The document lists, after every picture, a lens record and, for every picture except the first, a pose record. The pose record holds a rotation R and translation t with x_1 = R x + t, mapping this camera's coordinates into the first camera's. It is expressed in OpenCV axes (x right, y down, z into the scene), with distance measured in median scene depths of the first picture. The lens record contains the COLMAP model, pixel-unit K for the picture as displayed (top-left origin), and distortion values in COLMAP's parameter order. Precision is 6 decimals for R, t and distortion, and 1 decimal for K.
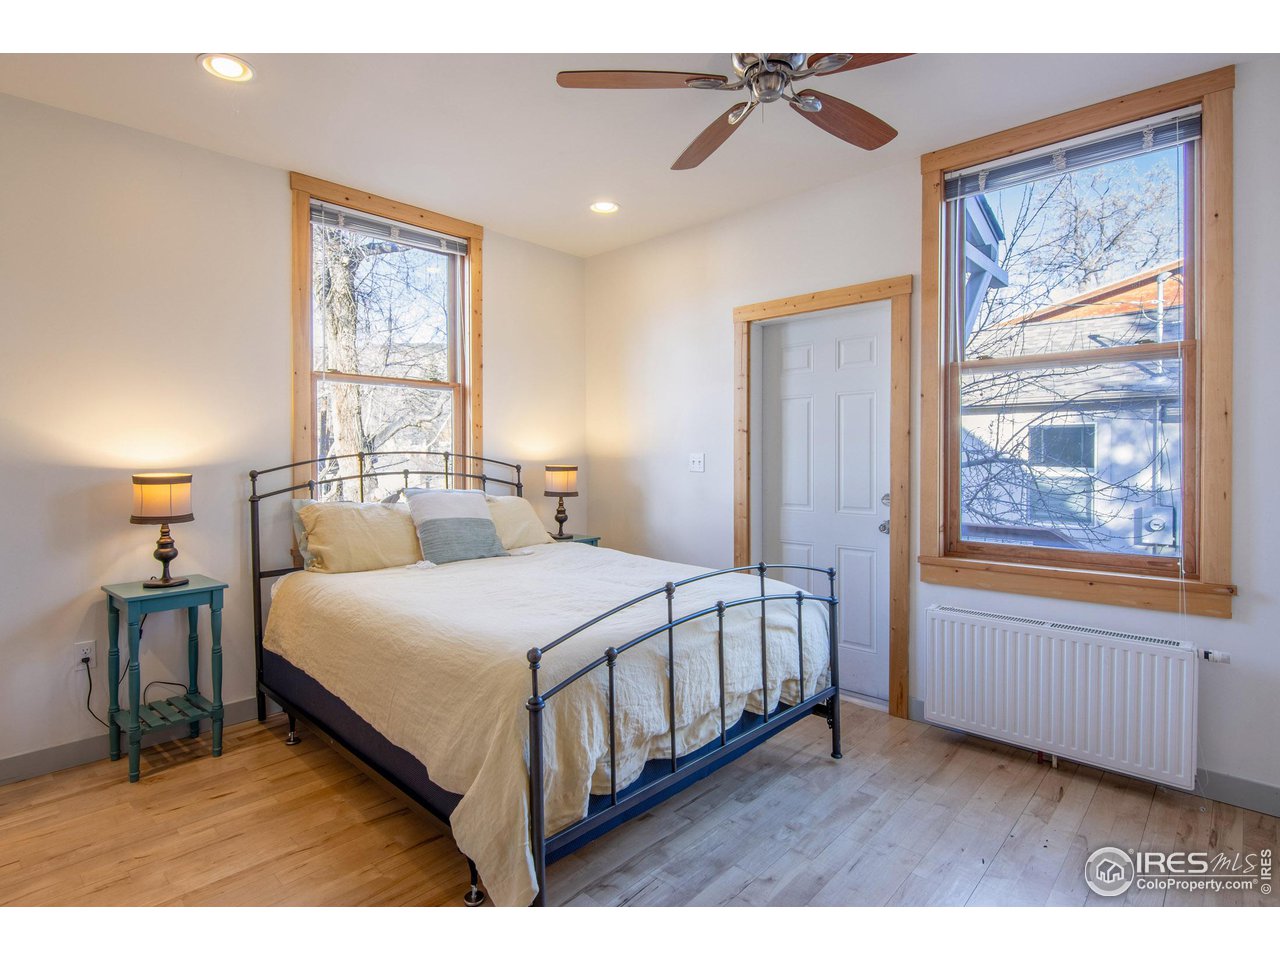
lens RADIAL K [[656.0, 0, 641.2], [0, 656.0, 473.4], [0, 0, 1]] dist [0.004261, -0.012842]
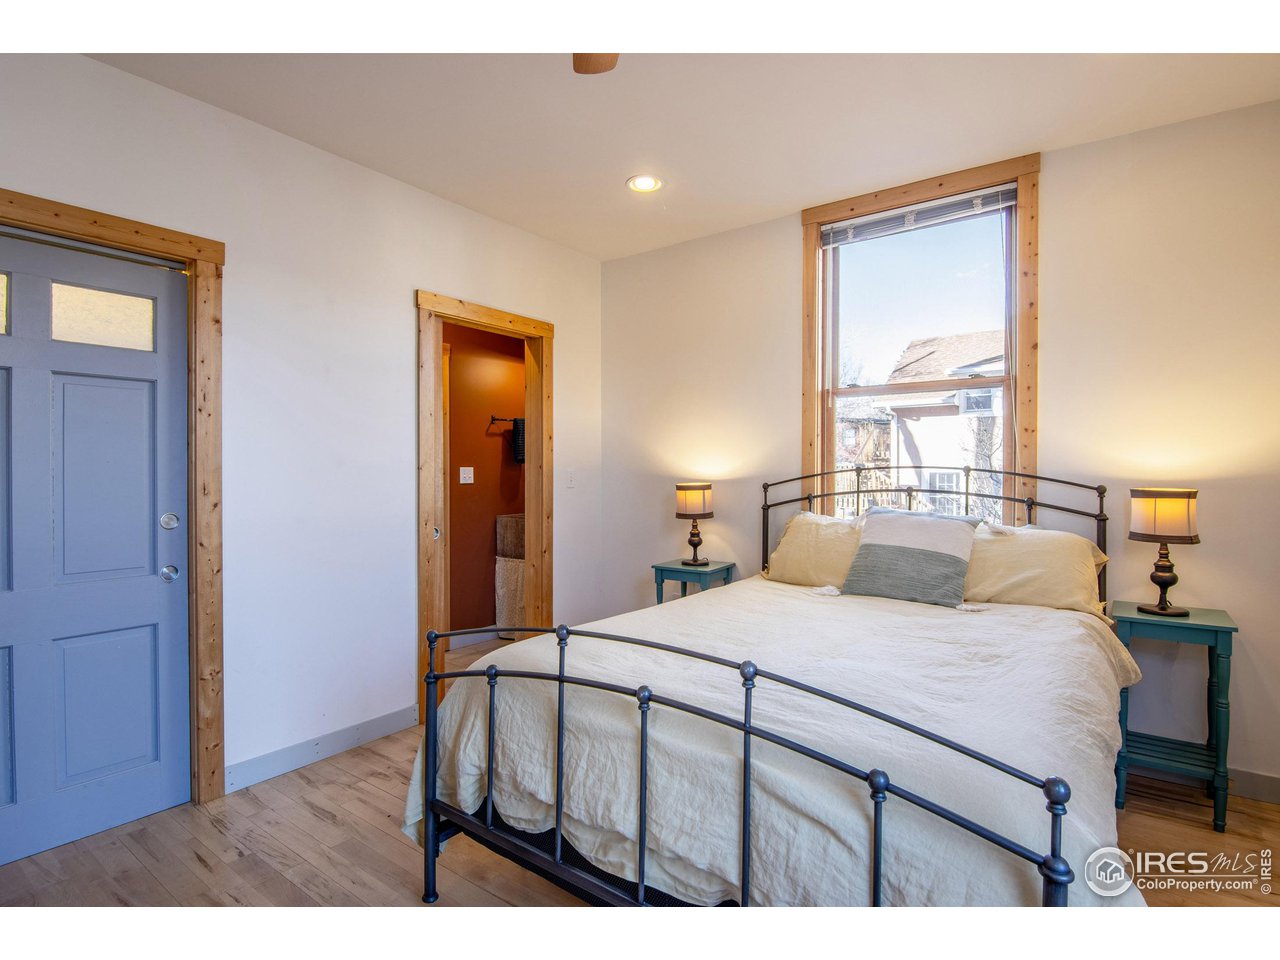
lens RADIAL K [[664.8, 0, 636.8], [0, 664.8, 475.1], [0, 0, 1]] dist [0.001691, -0.013480]
pose [[0.106319, 0.008545, -0.994295, 0.559746], [-0.033656, 0.999421, 0.004990, -0.016359], [0.993762, 0.032934, 0.106545, 0.644304]]
